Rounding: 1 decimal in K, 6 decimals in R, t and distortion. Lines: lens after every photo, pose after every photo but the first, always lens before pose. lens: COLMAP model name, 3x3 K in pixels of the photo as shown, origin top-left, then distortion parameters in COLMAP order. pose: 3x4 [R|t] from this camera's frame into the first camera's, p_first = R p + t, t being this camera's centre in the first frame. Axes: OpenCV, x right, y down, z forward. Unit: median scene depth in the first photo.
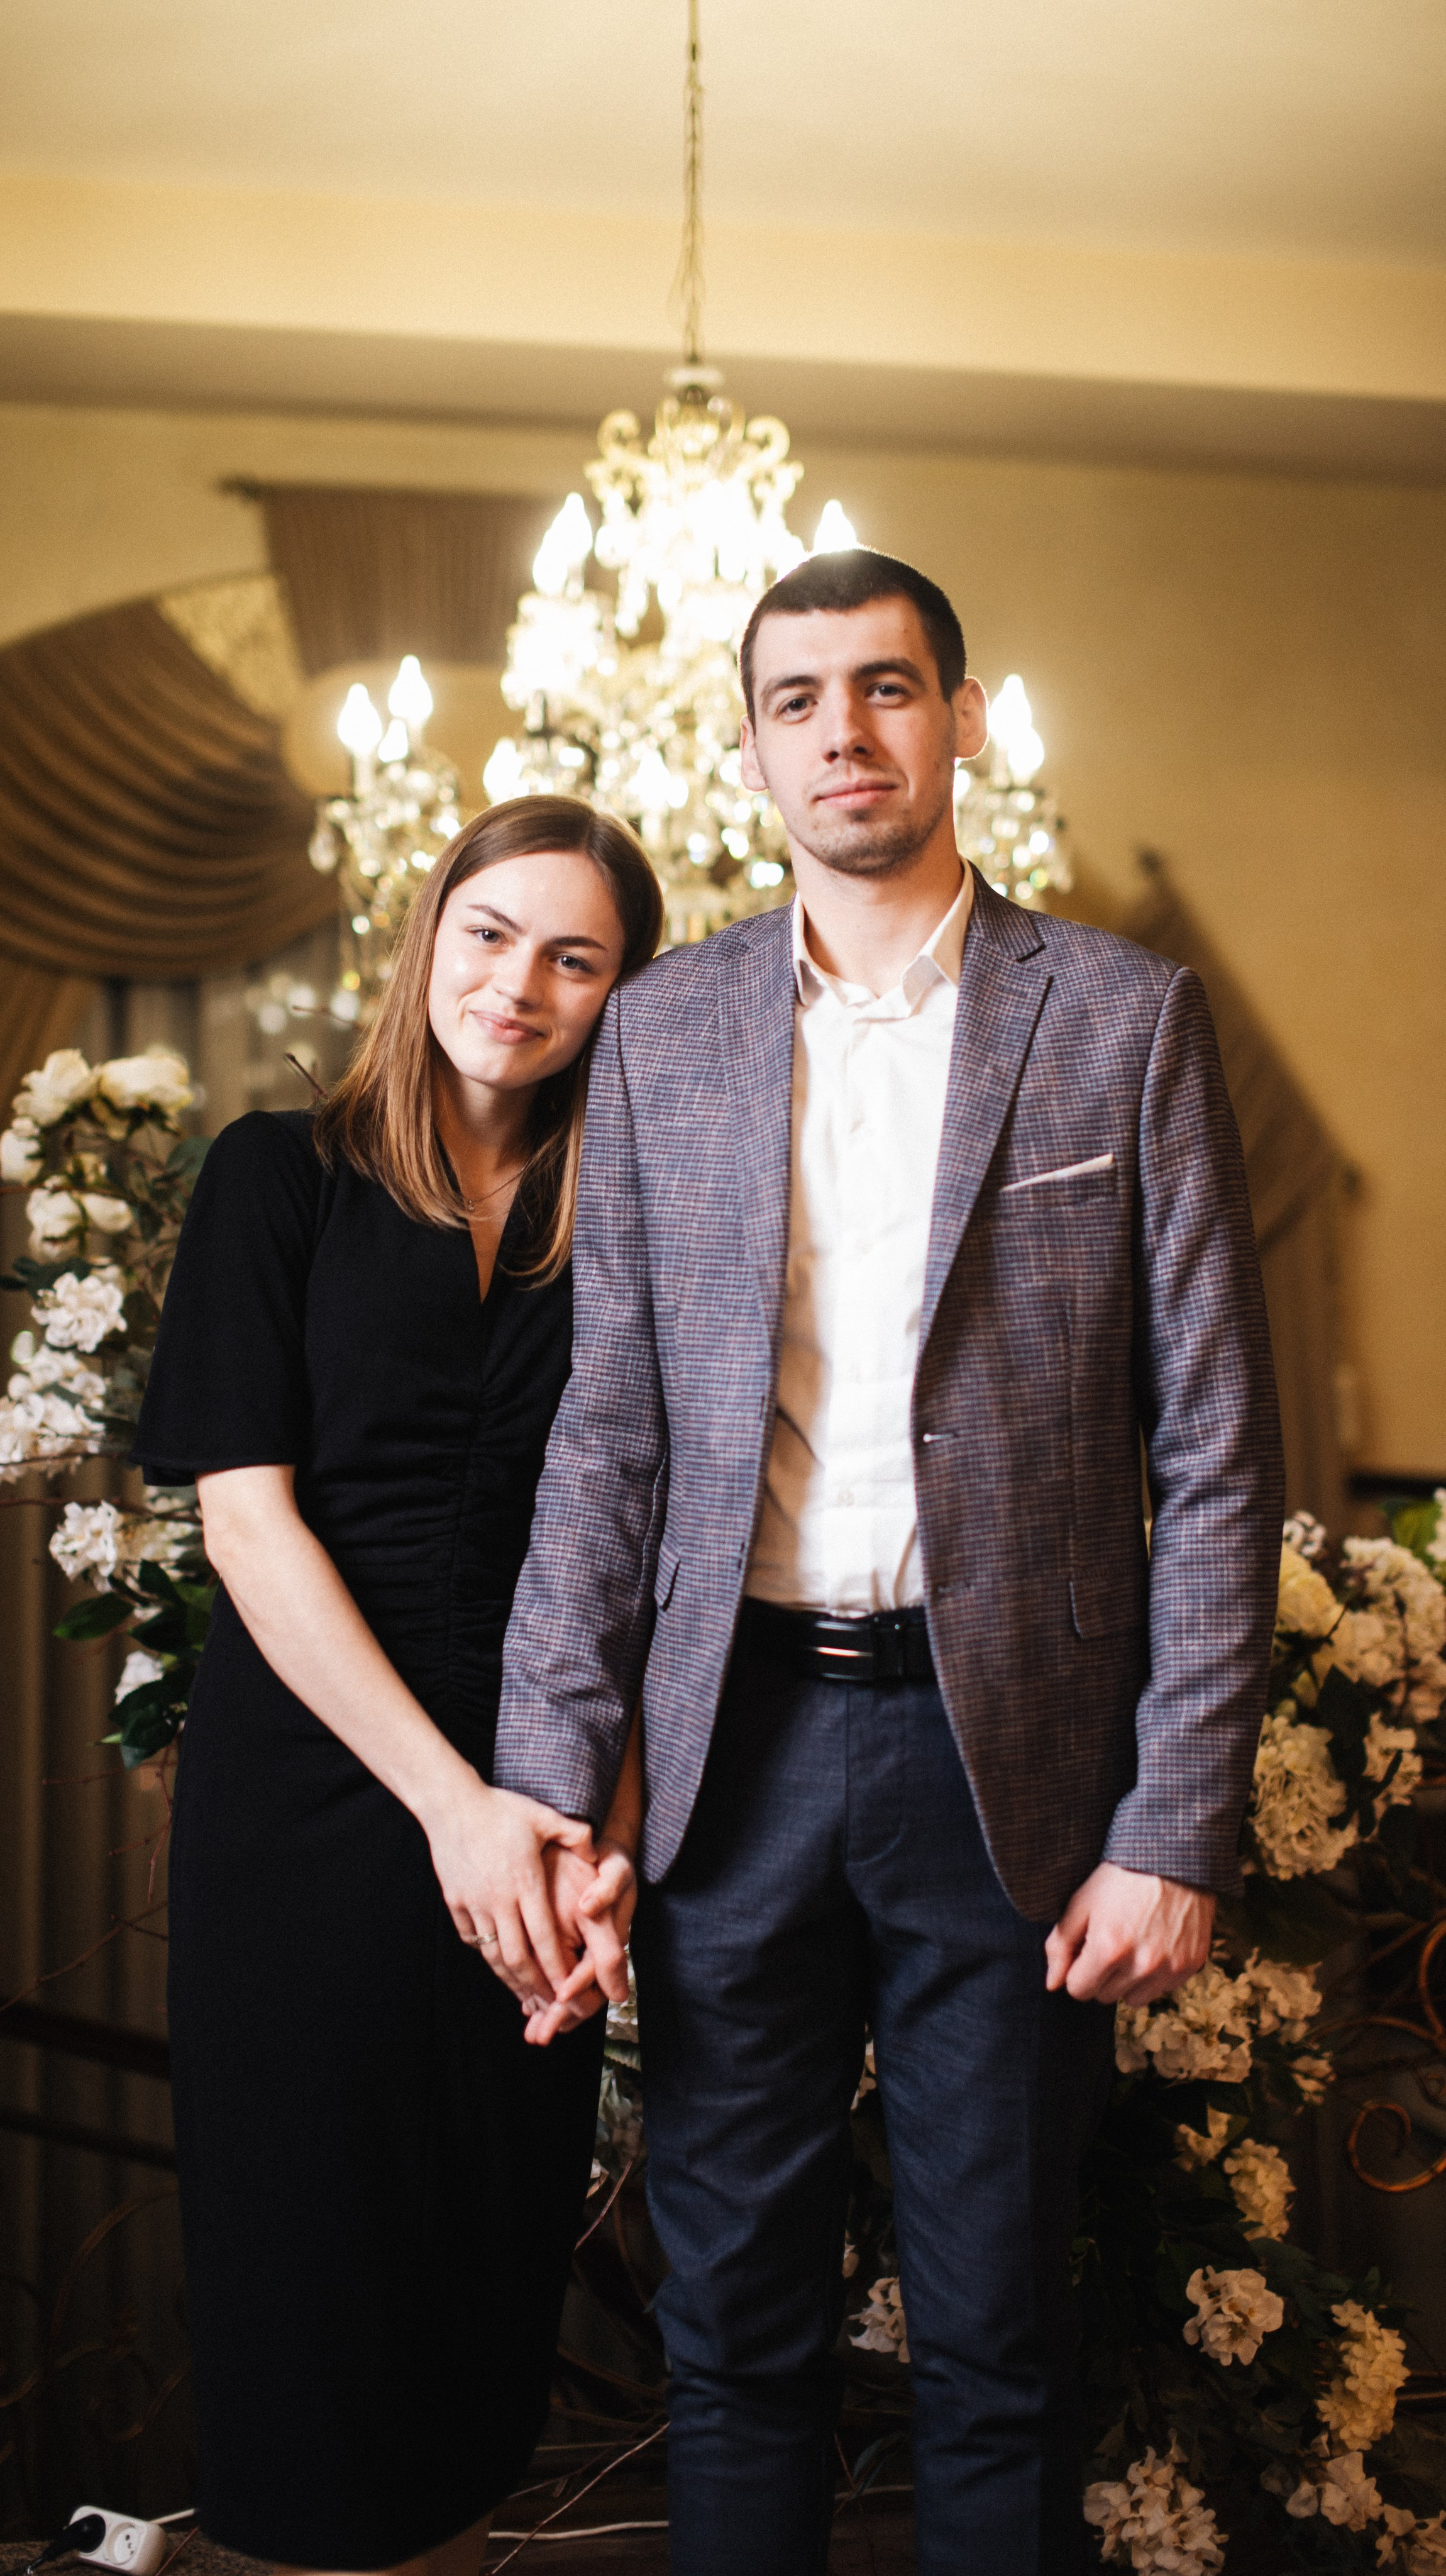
lens RADIAL K [[3554.6, 0, 723.0], [0, 3554.6, 1288.0], [0, 0, 1]] dist [-0.134570, 0.260226]
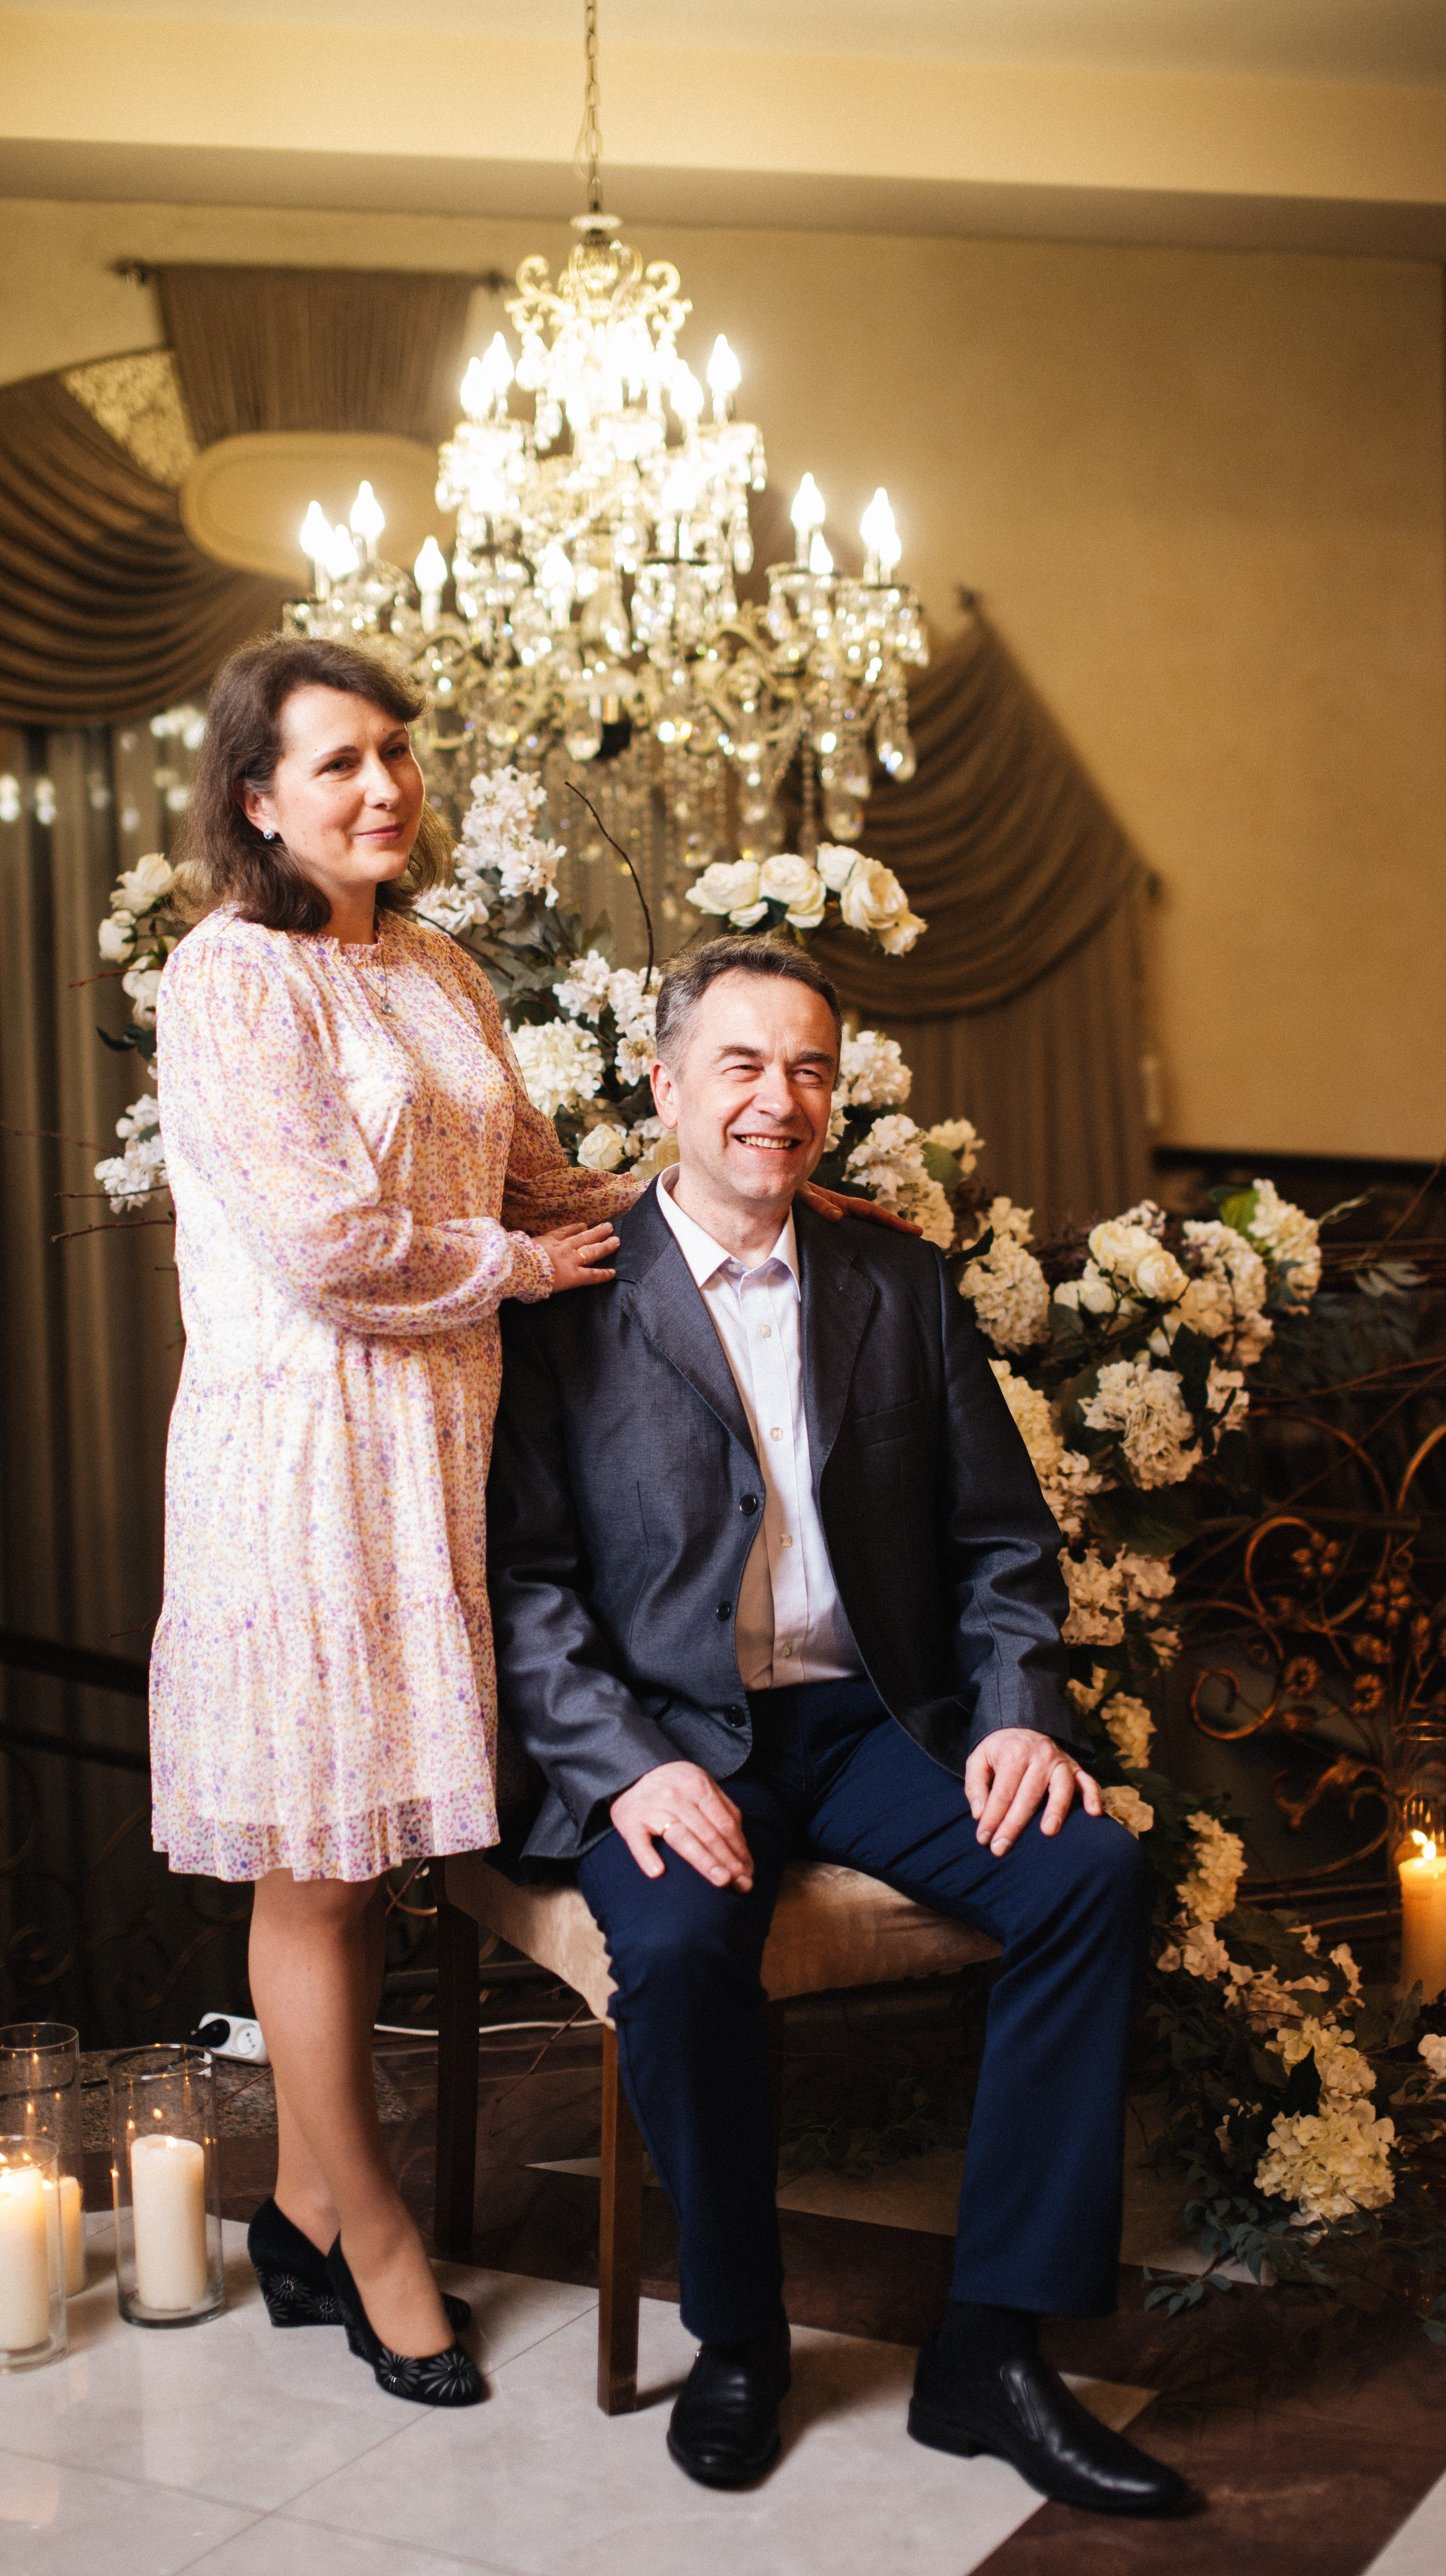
lens RADIAL K [[3584.2, 0, 723.0], [0, 3584.2, 1288.0], [0, 0, 1]] dist [-0.129609, 0.258882]
pose [[0.997601, -0.027068, 0.063717, -0.070170], [0.020975, 0.995311, 0.094424, -0.029575], [-0.065974, -0.092861, 0.993491, -0.256714]]
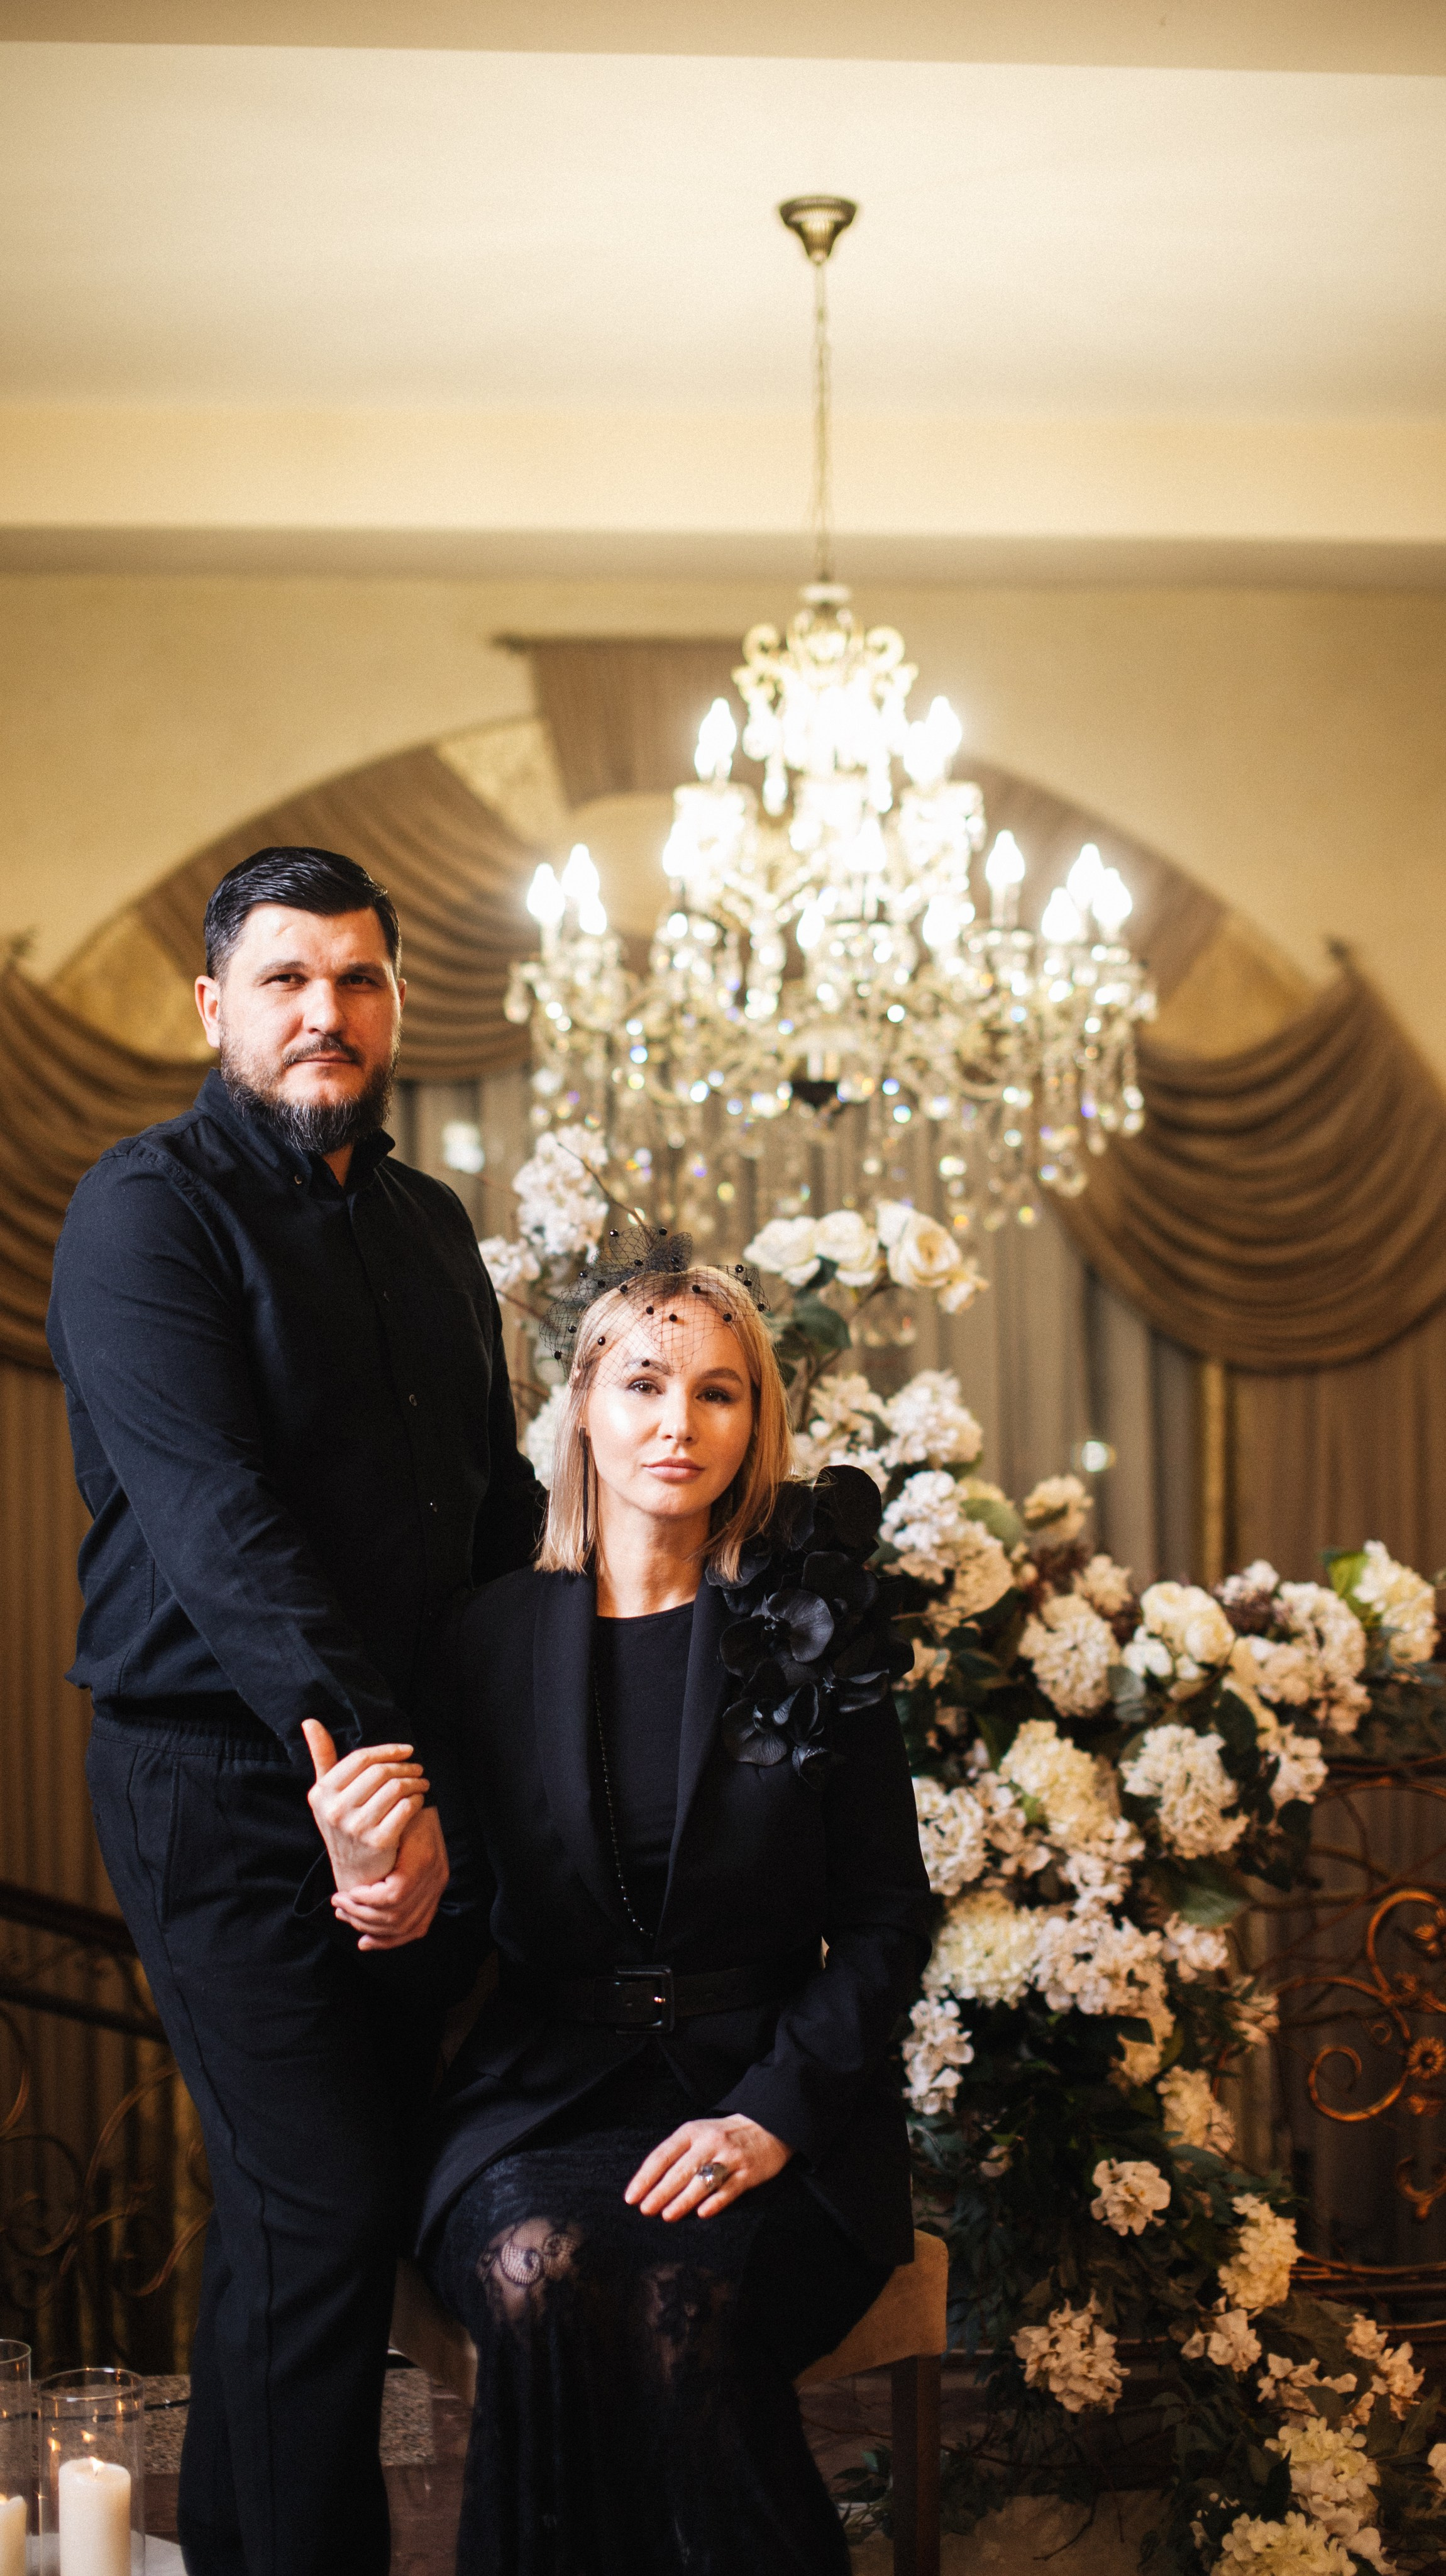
lens RADIAL K [[3584.2, 0, 723.0], [0, 3584.2, 1288.0], [0, 0, 1]] dist [-0.129609, 0.258882]
pose [[0.992522, -0.014529, -0.121201, 0.138720], [0.014188, 0.999893, -0.003679, -0.031094], [0.121241, 0.001932, 0.992621, -0.262268]]
